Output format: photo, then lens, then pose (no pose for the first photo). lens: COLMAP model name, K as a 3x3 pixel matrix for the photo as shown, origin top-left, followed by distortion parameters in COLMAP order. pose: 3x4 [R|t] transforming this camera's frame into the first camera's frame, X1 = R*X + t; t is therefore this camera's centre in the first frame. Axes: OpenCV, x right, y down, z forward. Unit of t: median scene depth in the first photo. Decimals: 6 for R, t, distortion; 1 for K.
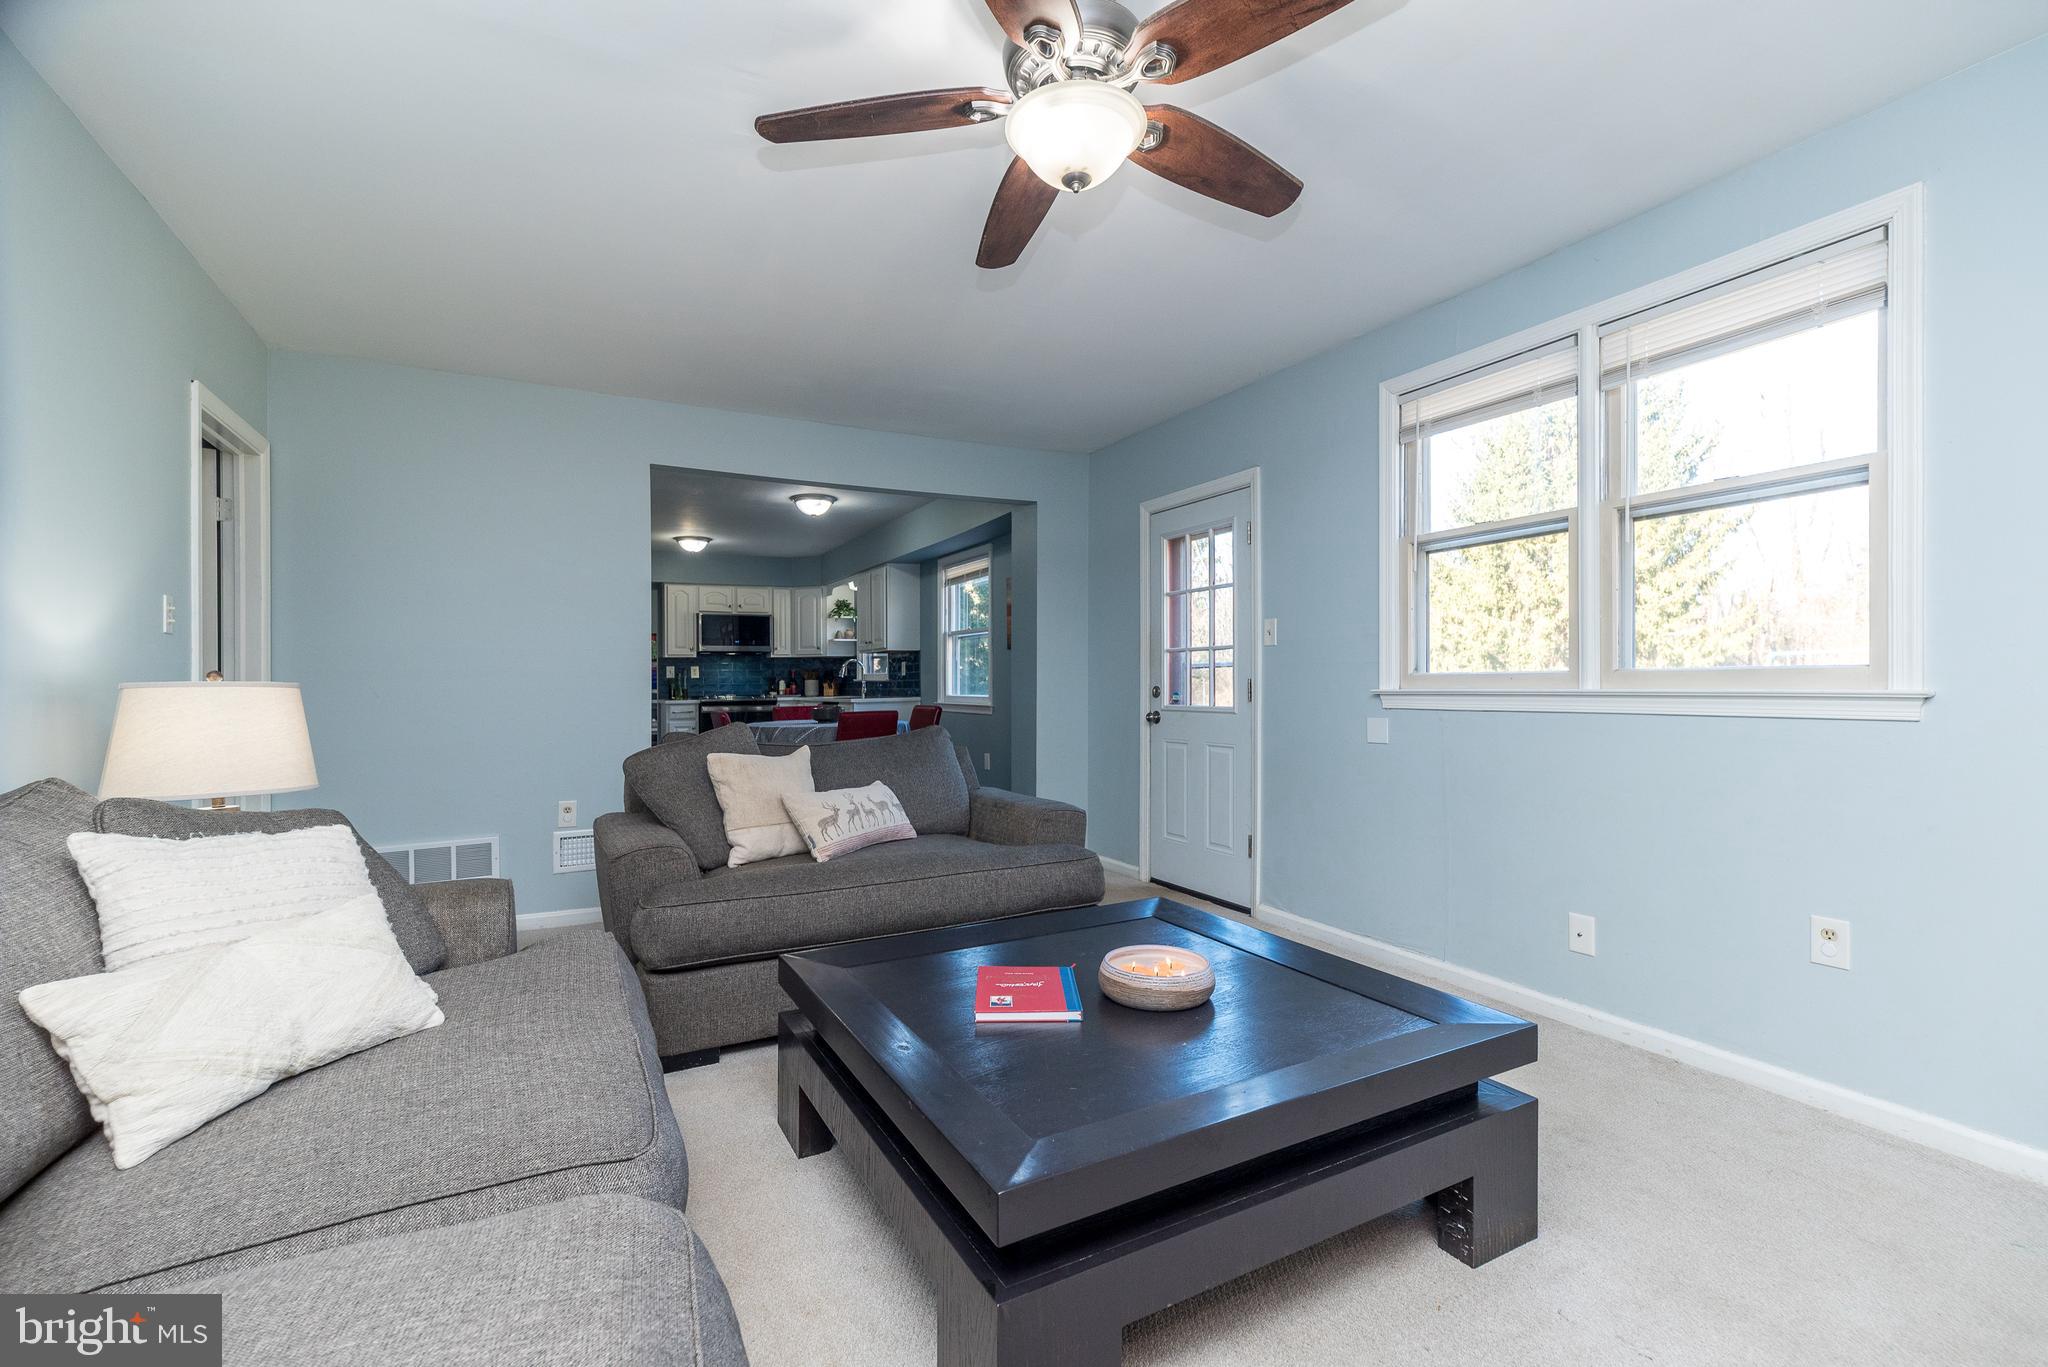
lens RADIAL K [[904.0, 0, 1020.5], [0, 904.0, 682.6], [0, 0, 1]] dist [0.005833, -0.000386]
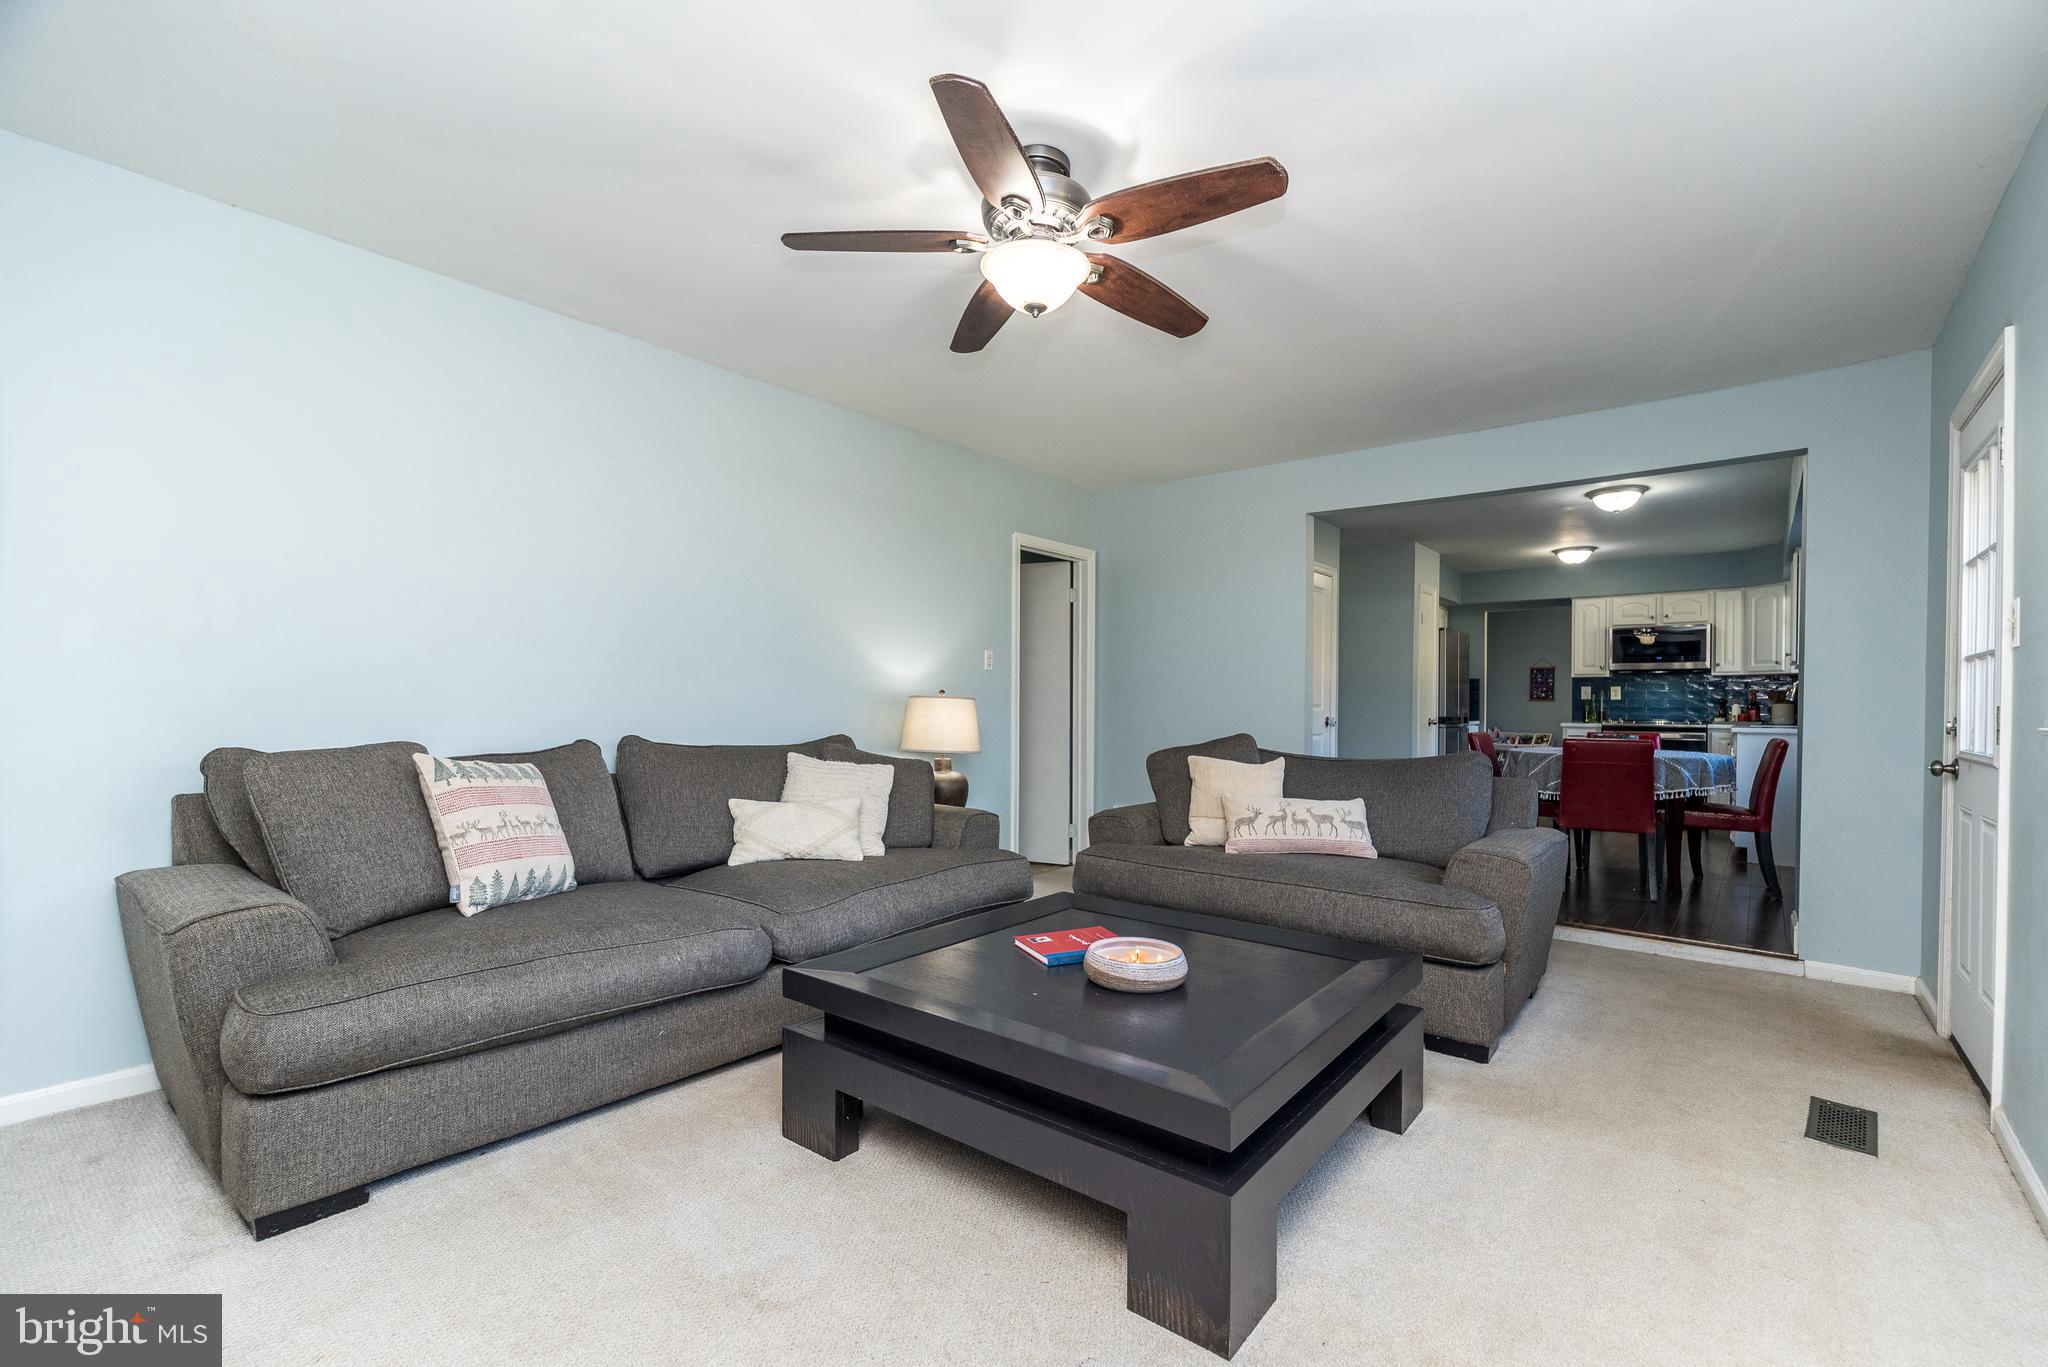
lens RADIAL K [[904.0, 0, 1012.5], [0, 904.0, 714.9], [0, 0, 1]] dist [0.005833, -0.000386]
pose [[0.377392, 0.025327, -0.925707, 0.256612], [-0.013651, 0.999669, 0.021786, -0.001119], [0.925953, 0.004415, 0.377613, 0.100114]]
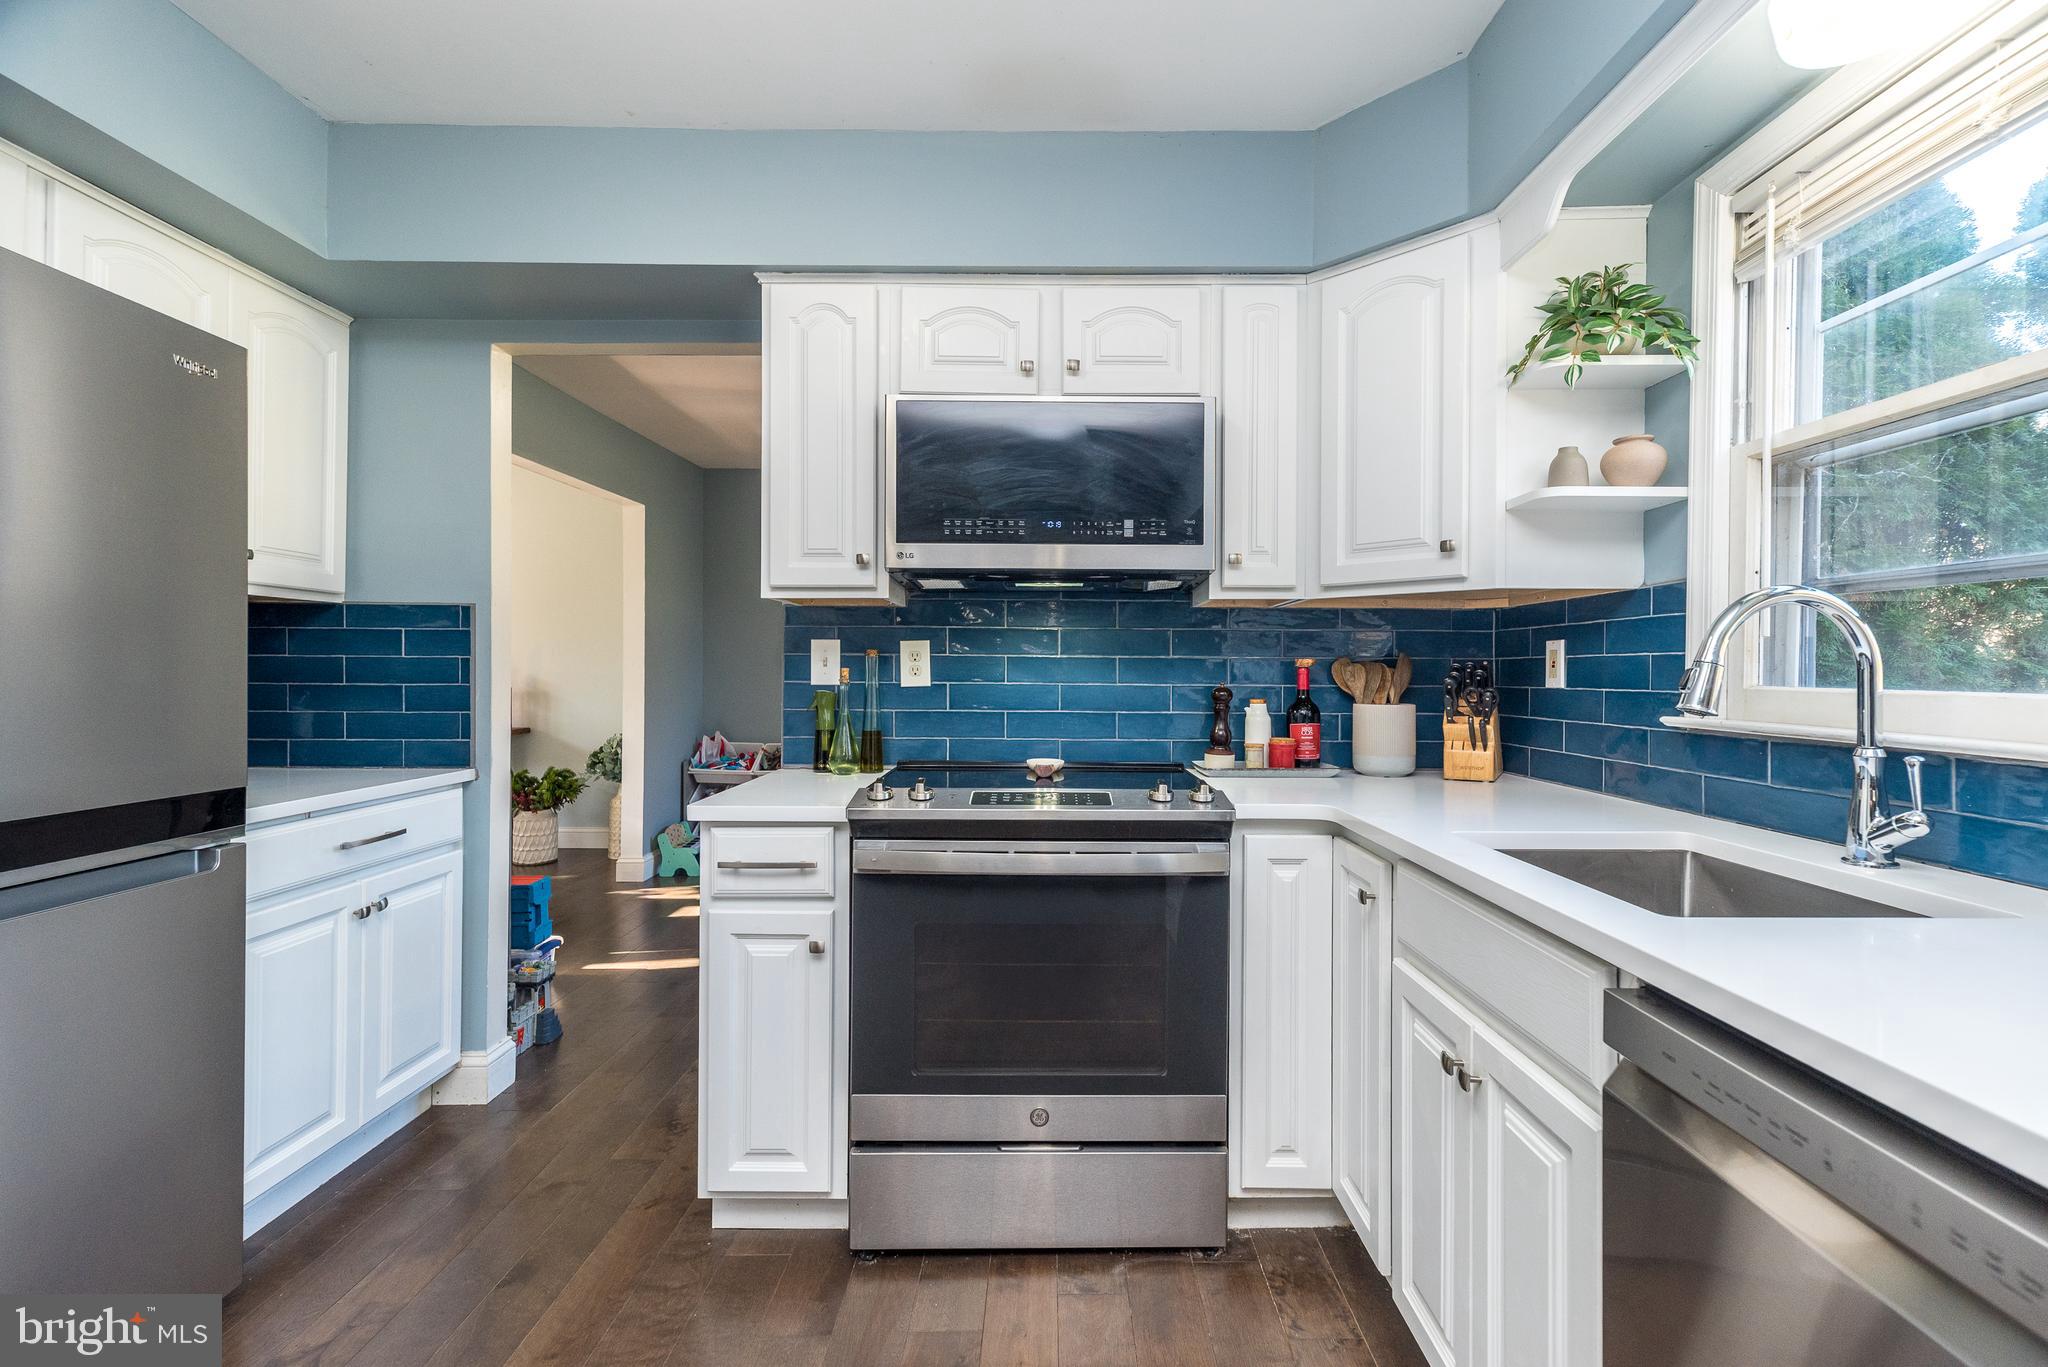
lens RADIAL K [[904.0, 0, 1049.7], [0, 904.0, 691.6], [0, 0, 1]] dist [0.005833, -0.000386]
pose [[0.882528, 0.029284, -0.469347, -0.212009], [-0.020122, 0.999497, 0.024526, -0.010578], [0.469829, -0.012201, 0.882673, 0.808320]]
